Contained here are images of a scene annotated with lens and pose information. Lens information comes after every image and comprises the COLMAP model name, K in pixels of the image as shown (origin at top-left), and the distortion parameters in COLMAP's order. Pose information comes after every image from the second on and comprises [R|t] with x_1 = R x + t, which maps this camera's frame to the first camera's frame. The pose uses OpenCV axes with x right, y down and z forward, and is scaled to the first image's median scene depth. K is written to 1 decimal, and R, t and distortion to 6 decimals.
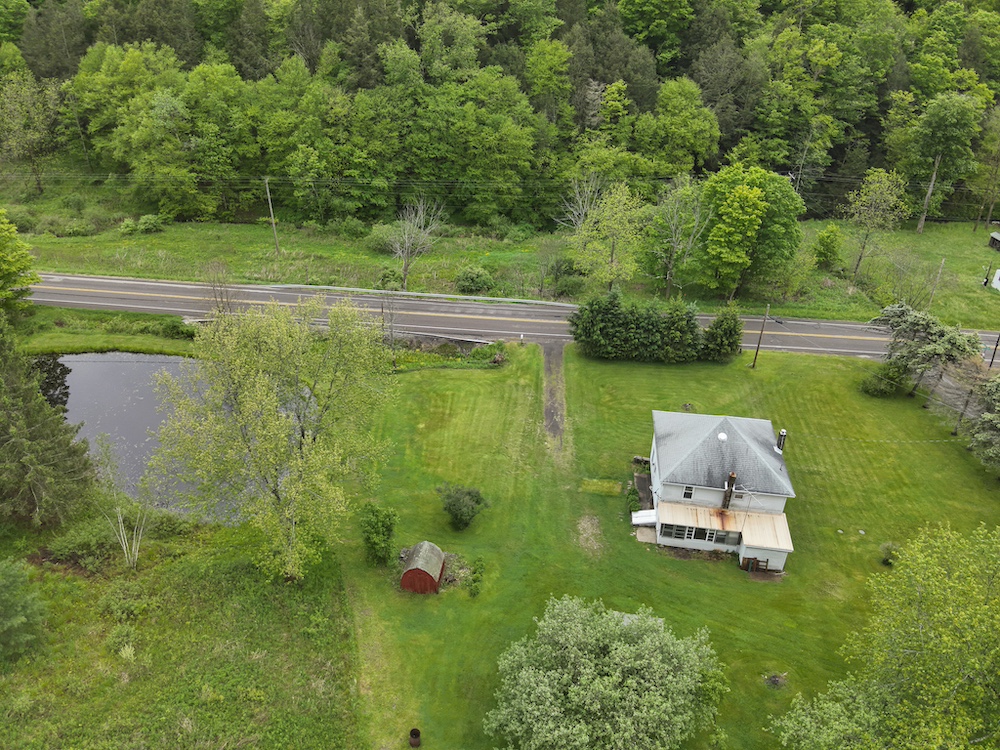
lens RADIAL K [[721.3, 0, 493.7], [0, 721.3, 381.5], [0, 0, 1]] dist [0.108917, -0.203435]
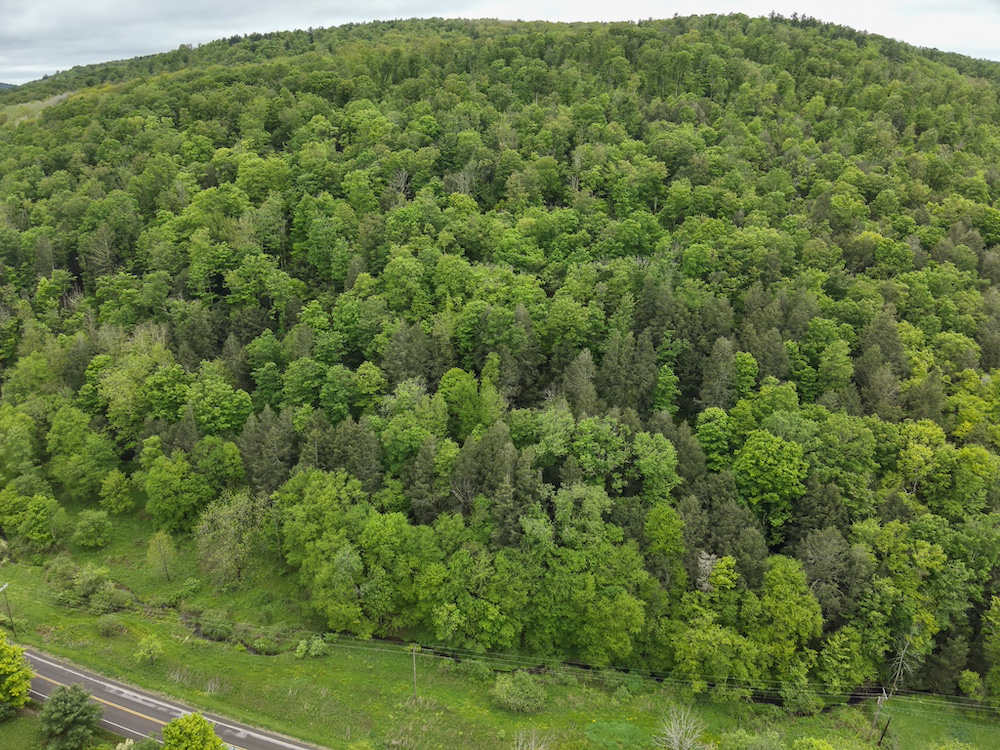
lens RADIAL K [[721.3, 0, 493.7], [0, 721.3, 381.5], [0, 0, 1]] dist [0.108917, -0.203435]
pose [[0.977141, 0.082286, -0.196022, 0.018118], [-0.116459, 0.978583, -0.169743, -0.485512], [0.177857, 0.188691, 0.965796, -0.215202]]
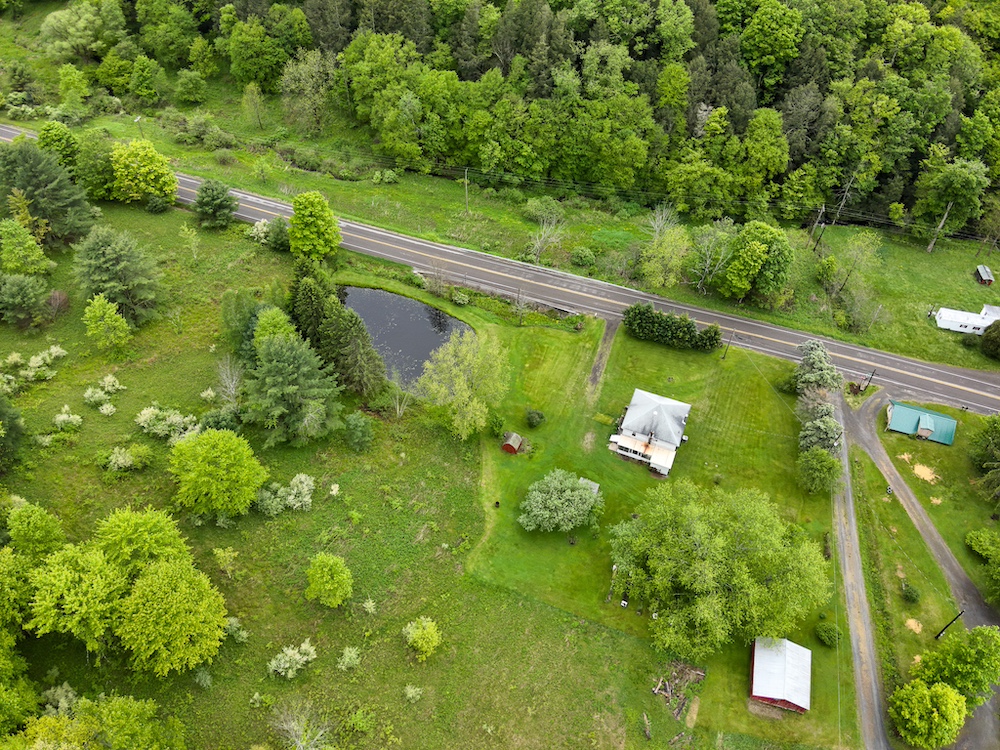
lens RADIAL K [[721.3, 0, 493.7], [0, 721.3, 381.5], [0, 0, 1]] dist [0.108917, -0.203435]
pose [[0.967381, 0.191611, -0.165708, 0.090381], [-0.140919, 0.950614, 0.276541, -0.265975], [0.210512, -0.244169, 0.946608, -0.554531]]
